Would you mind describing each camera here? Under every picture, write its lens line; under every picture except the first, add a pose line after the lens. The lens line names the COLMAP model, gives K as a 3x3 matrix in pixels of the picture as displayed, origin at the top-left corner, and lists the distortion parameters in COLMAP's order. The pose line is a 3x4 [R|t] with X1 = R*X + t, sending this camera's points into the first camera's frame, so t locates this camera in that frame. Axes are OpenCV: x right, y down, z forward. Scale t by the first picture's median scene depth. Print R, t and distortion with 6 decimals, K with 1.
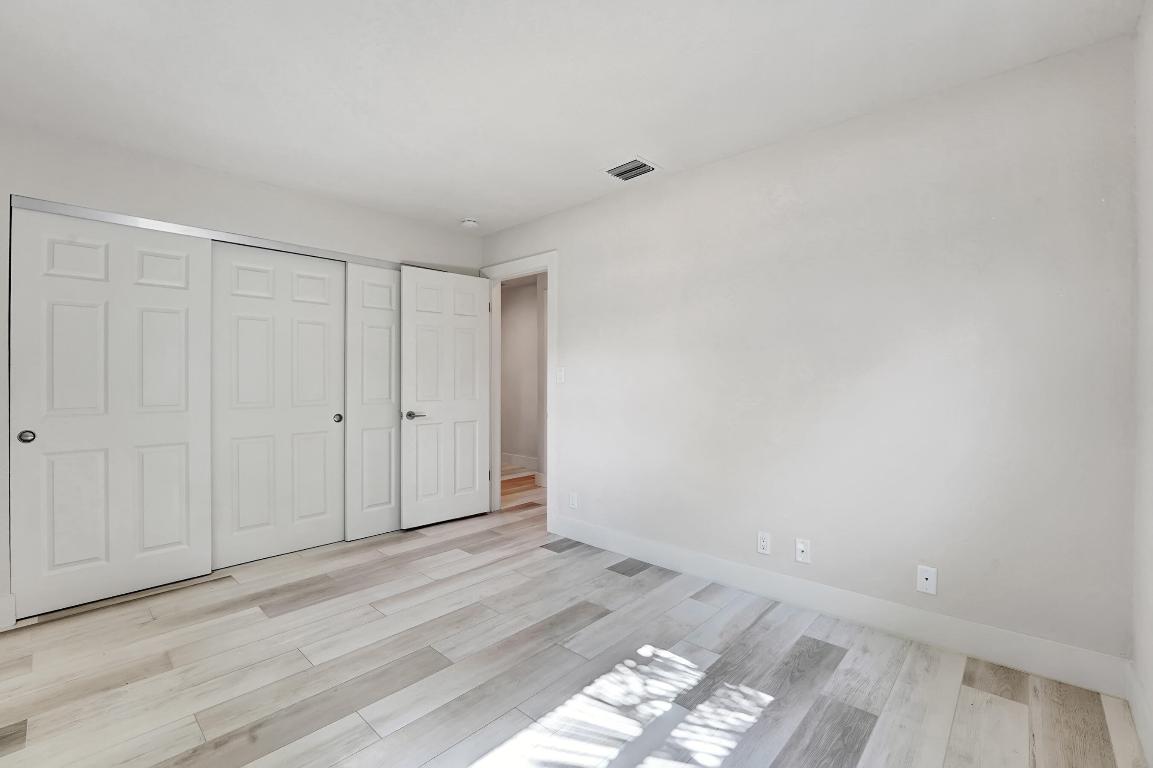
lens RADIAL K [[495.3, 0, 571.6], [0, 495.3, 377.9], [0, 0, 1]] dist [-0.013693, -0.000267]
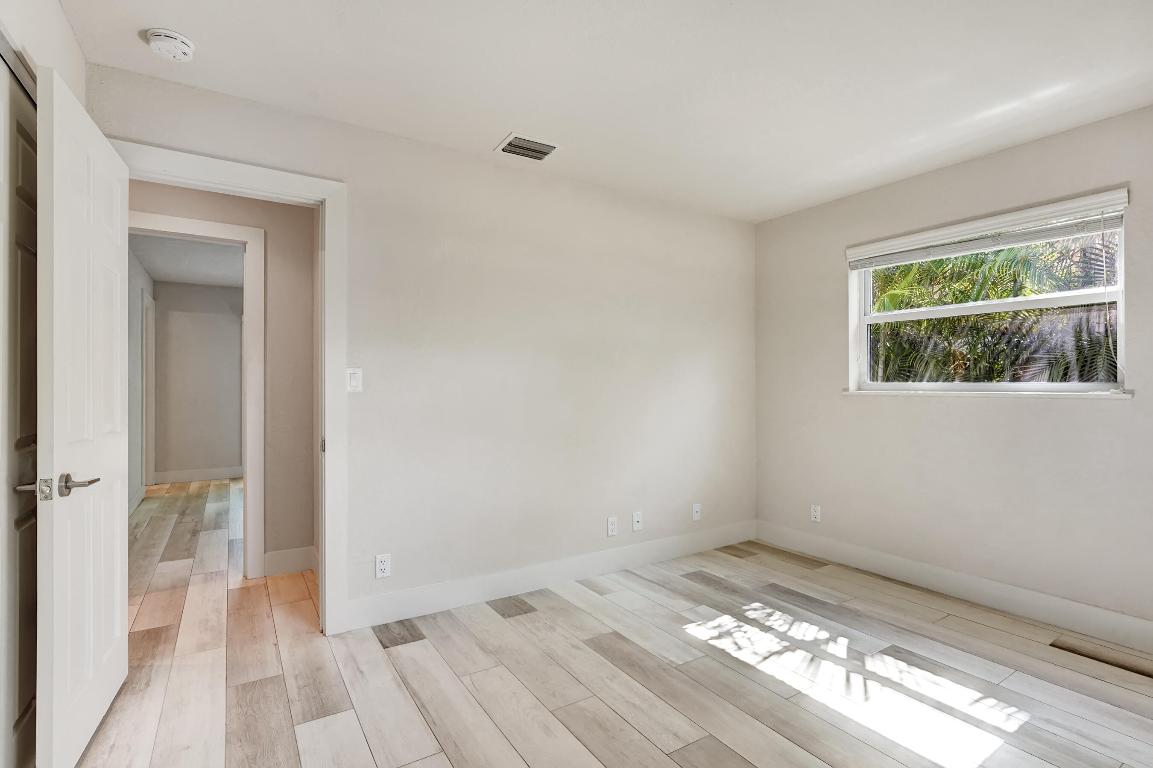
lens RADIAL K [[556.5, 0, 572.0], [0, 556.5, 384.1], [0, 0, 1]] dist [-0.004469, 0.001577]
pose [[0.245437, 0.006774, 0.969389, -1.037928], [-0.000524, 0.999976, -0.006855, 0.006743], [-0.969412, 0.001174, 0.245435, 0.870644]]
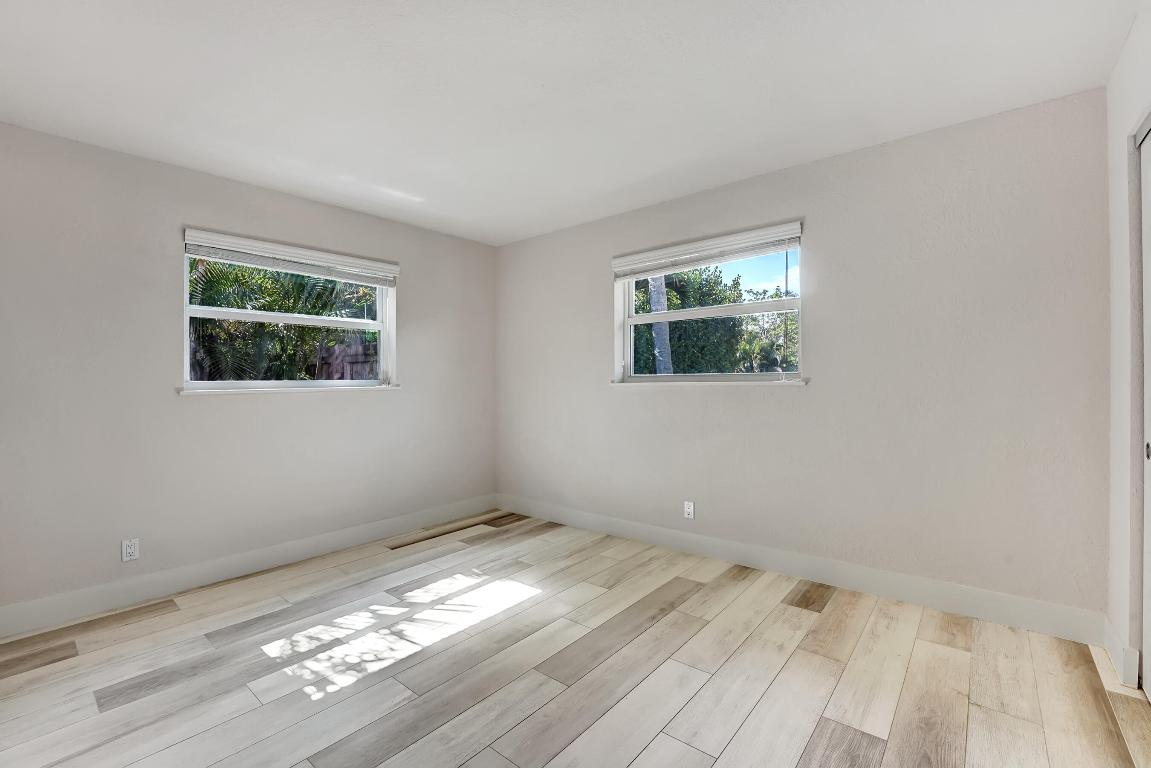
lens RADIAL K [[495.9, 0, 578.3], [0, 495.9, 380.4], [0, 0, 1]] dist [-0.028273, 0.000632]
pose [[-0.997251, 0.016407, -0.072260, -0.234007], [0.015994, 0.999852, 0.006301, -0.002161], [0.072353, 0.005128, -0.997366, 1.733964]]
